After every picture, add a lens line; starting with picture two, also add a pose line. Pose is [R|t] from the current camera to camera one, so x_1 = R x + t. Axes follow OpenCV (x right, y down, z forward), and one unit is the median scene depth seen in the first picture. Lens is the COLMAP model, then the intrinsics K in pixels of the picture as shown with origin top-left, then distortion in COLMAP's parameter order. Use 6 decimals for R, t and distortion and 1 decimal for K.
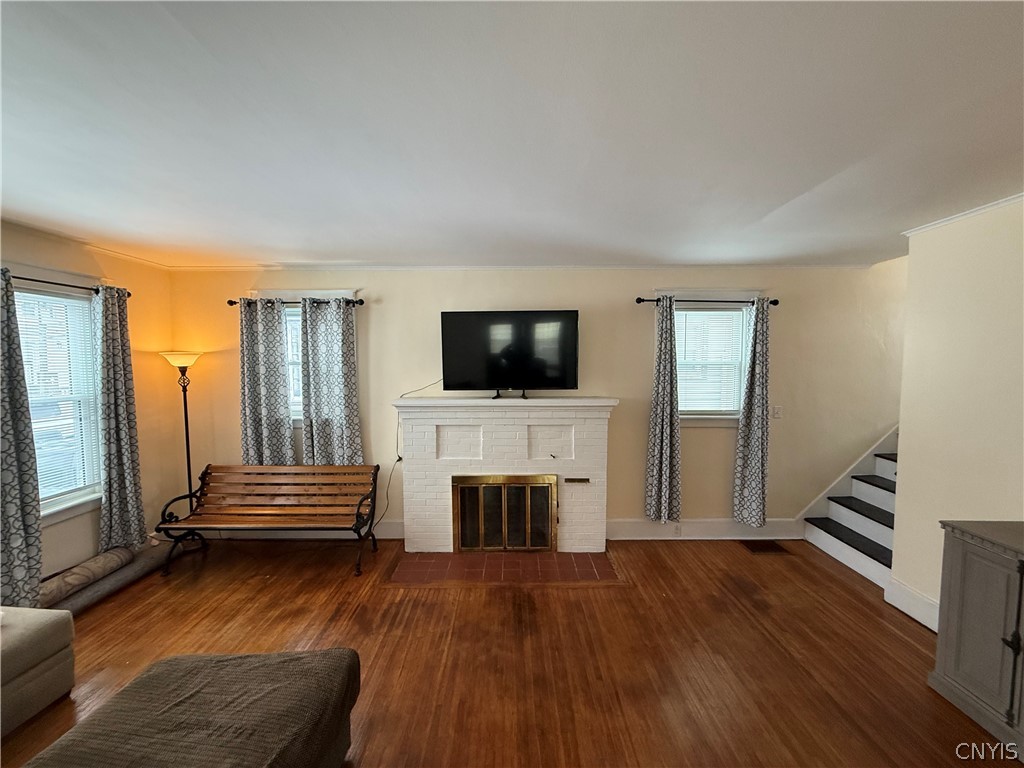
lens RADIAL K [[407.9, 0, 510.8], [0, 407.9, 385.8], [0, 0, 1]] dist [0.001795, 0.000202]
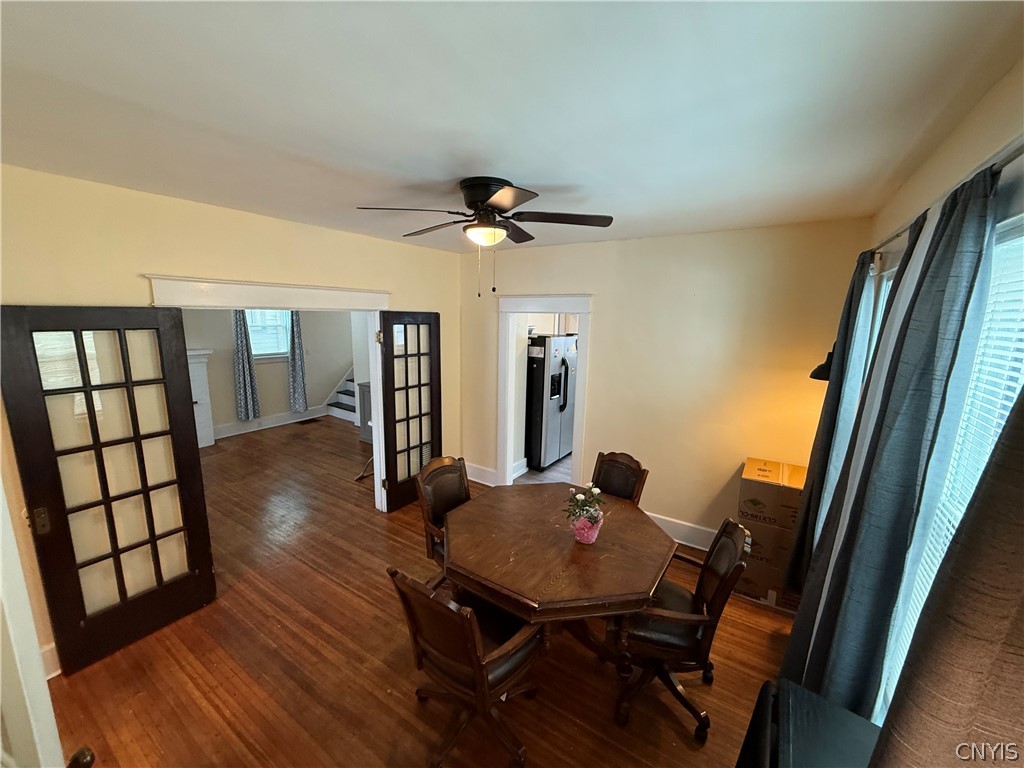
lens RADIAL K [[407.9, 0, 510.5], [0, 407.9, 387.6], [0, 0, 1]] dist [0.001795, 0.000202]
pose [[0.546619, -0.142890, 0.825100, -0.433260], [0.022025, 0.987446, 0.156414, -0.044984], [-0.837092, -0.067326, 0.542904, -0.851115]]
